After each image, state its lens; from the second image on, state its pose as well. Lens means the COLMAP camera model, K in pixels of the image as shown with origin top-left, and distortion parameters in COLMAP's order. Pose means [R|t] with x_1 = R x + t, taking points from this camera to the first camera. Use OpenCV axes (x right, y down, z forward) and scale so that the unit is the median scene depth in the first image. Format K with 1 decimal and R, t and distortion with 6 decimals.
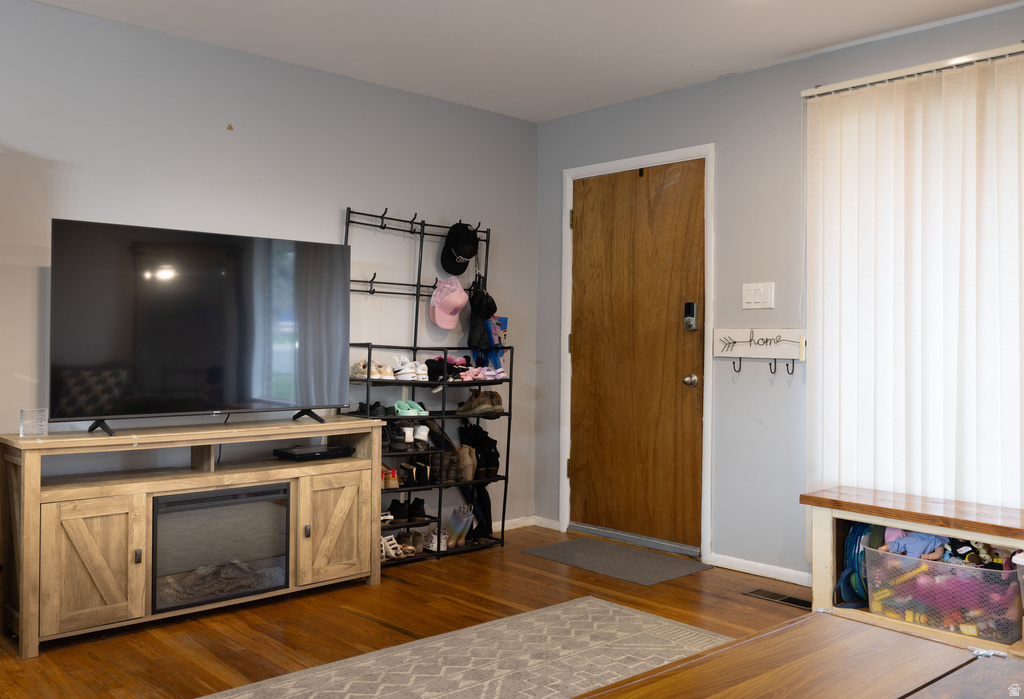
lens RADIAL K [[890.8, 0, 512.0], [0, 890.8, 349.5], [0, 0, 1]] dist [0.010040, 0.003742]
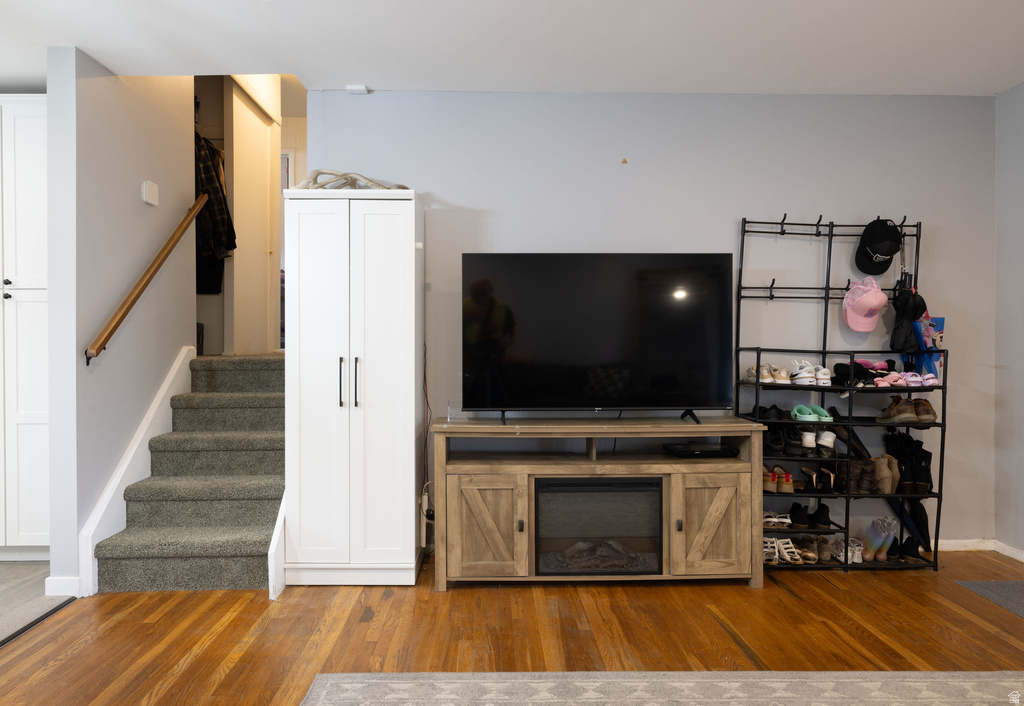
lens RADIAL K [[628.9, 0, 512.0], [0, 628.9, 353.0], [0, 0, 1]] dist [-0.001374, 0.002011]
pose [[0.747715, -0.002800, -0.664014, 0.115151], [0.003608, 0.999993, -0.000154, -0.001858], [0.664010, -0.002281, 0.747720, 0.297313]]
